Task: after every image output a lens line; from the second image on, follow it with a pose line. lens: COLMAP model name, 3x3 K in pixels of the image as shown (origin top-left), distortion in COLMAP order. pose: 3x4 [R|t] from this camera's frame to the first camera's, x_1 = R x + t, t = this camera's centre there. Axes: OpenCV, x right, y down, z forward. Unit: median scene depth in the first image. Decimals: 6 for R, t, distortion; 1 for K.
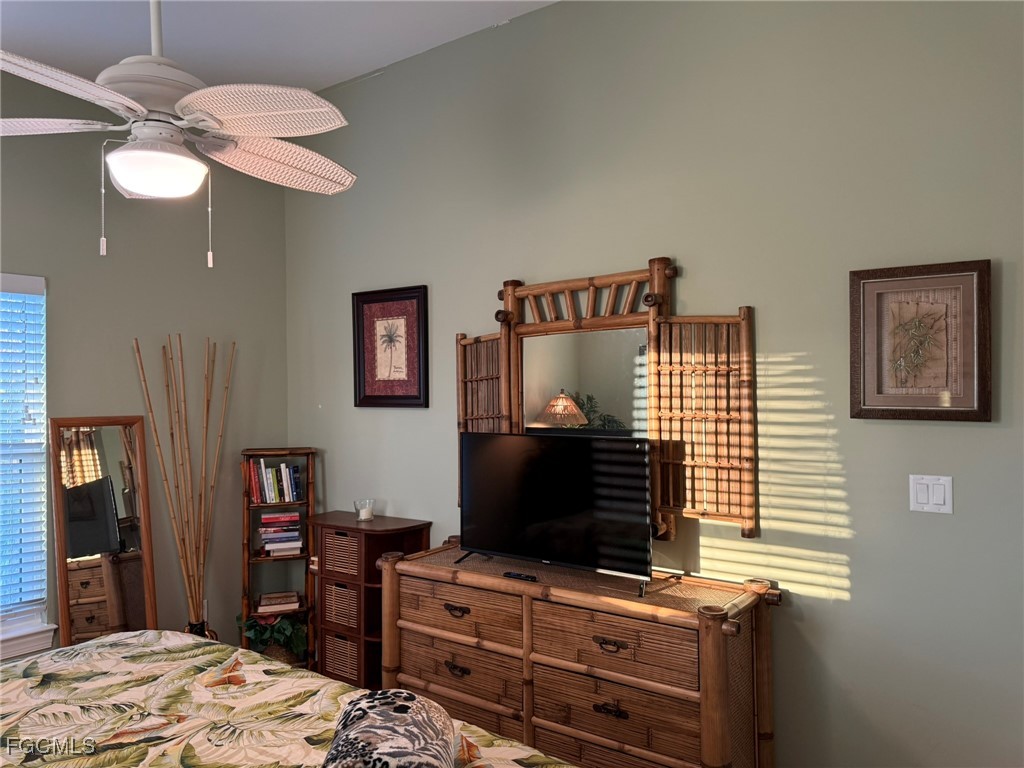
lens RADIAL K [[722.4, 0, 509.8], [0, 722.4, 387.0], [0, 0, 1]] dist [0.055250, -0.068068]
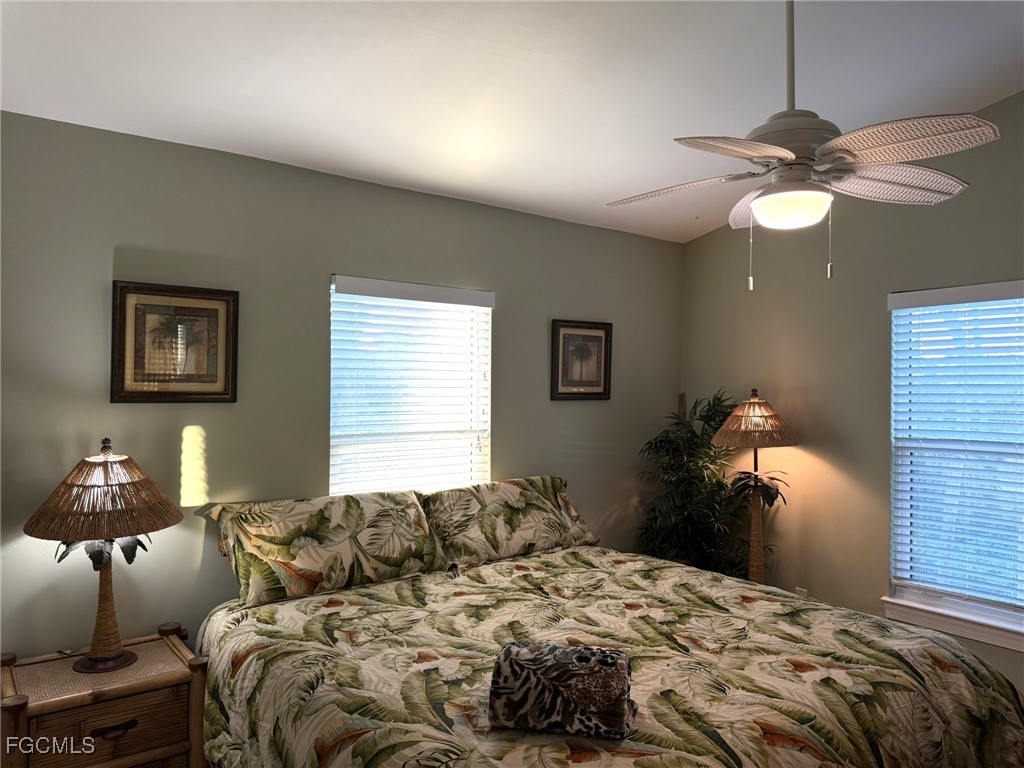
lens RADIAL K [[722.4, 0, 508.5], [0, 722.4, 382.8], [0, 0, 1]] dist [0.055250, -0.068068]
pose [[-0.267990, 0.003129, -0.963417, 0.814690], [-0.000327, 0.999994, 0.003339, -0.019793], [0.963422, 0.001210, -0.267987, 0.926994]]
